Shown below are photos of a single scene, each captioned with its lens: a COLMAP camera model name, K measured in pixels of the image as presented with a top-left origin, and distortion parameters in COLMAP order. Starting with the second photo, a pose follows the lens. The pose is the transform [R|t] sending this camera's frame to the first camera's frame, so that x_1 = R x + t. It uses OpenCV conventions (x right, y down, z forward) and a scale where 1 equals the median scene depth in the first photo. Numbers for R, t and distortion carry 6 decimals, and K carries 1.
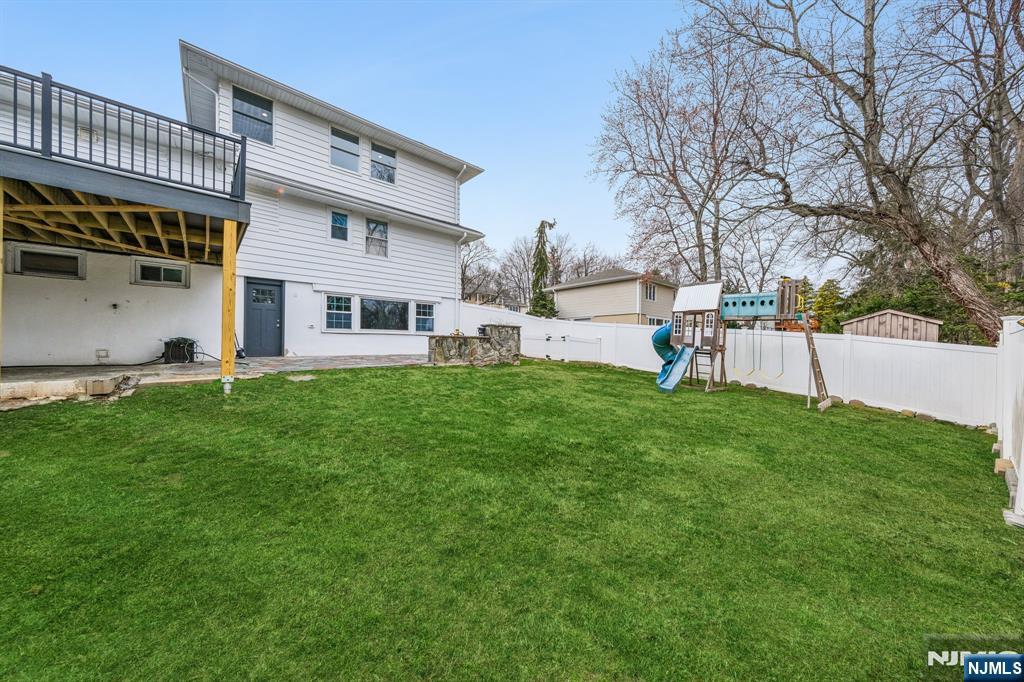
lens RADIAL K [[350.1, 0, 511.5], [0, 350.1, 343.4], [0, 0, 1]] dist [0.001322, 0.000778]
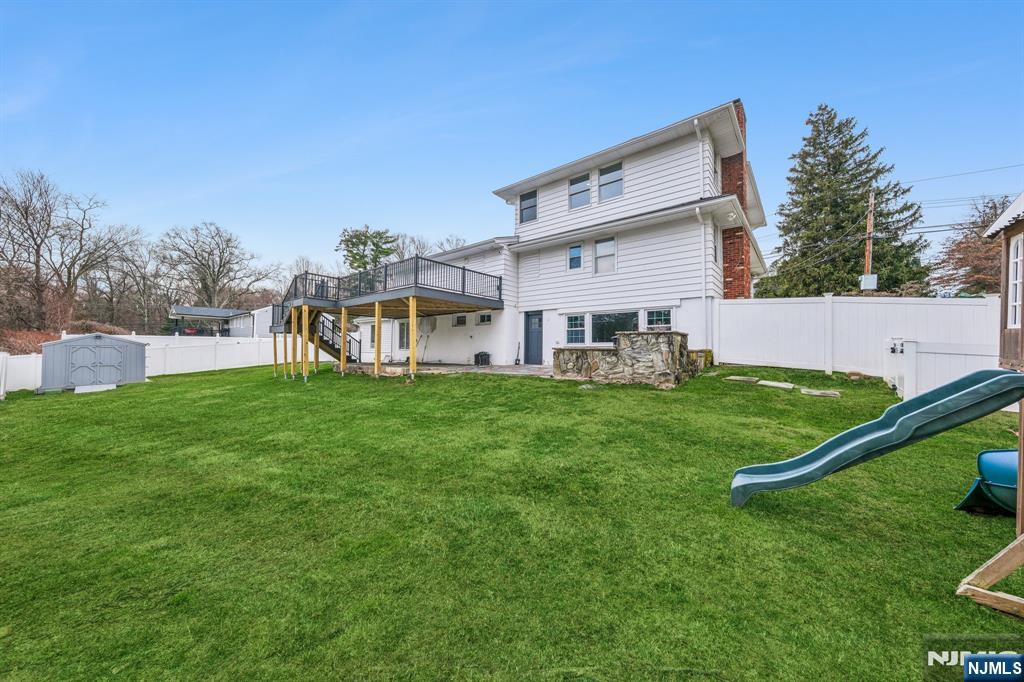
lens RADIAL K [[350.1, 0, 515.8], [0, 350.1, 340.7], [0, 0, 1]] dist [0.001322, 0.000778]
pose [[0.160922, -0.035289, -0.986336, 0.654124], [-0.007486, 0.999288, -0.036974, -0.004787], [0.986939, 0.013333, 0.160543, 0.622841]]
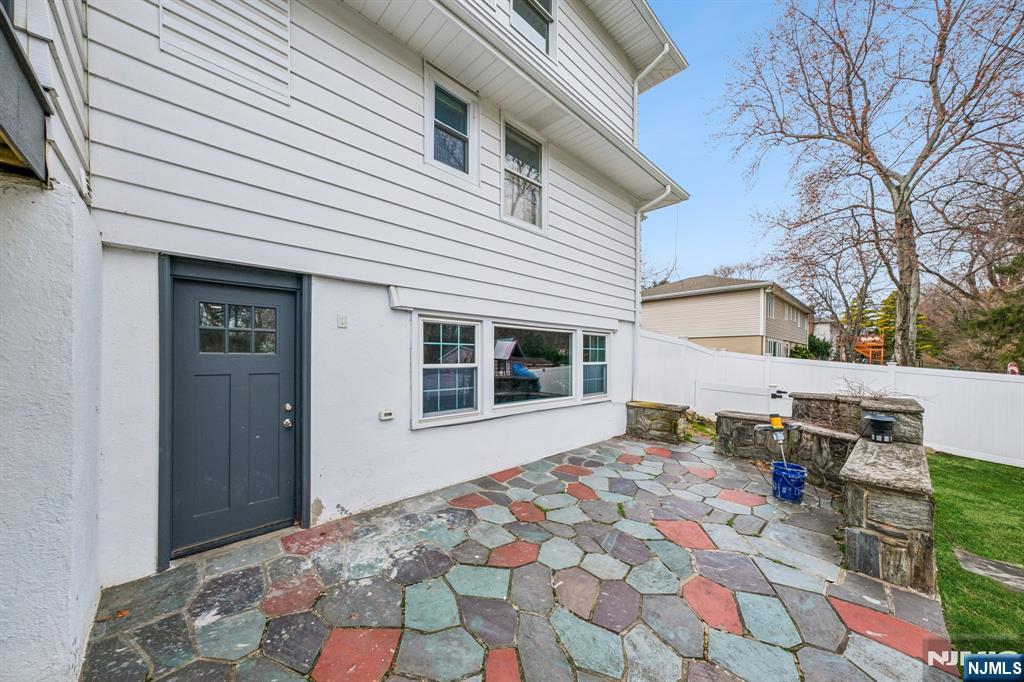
lens RADIAL K [[350.1, 0, 501.9], [0, 350.1, 359.8], [0, 0, 1]] dist [0.001322, 0.000778]
pose [[0.999983, -0.005233, -0.002525, -0.446097], [0.005243, 0.999978, 0.003953, -0.099353], [0.002504, -0.003966, 0.999989, 0.646831]]
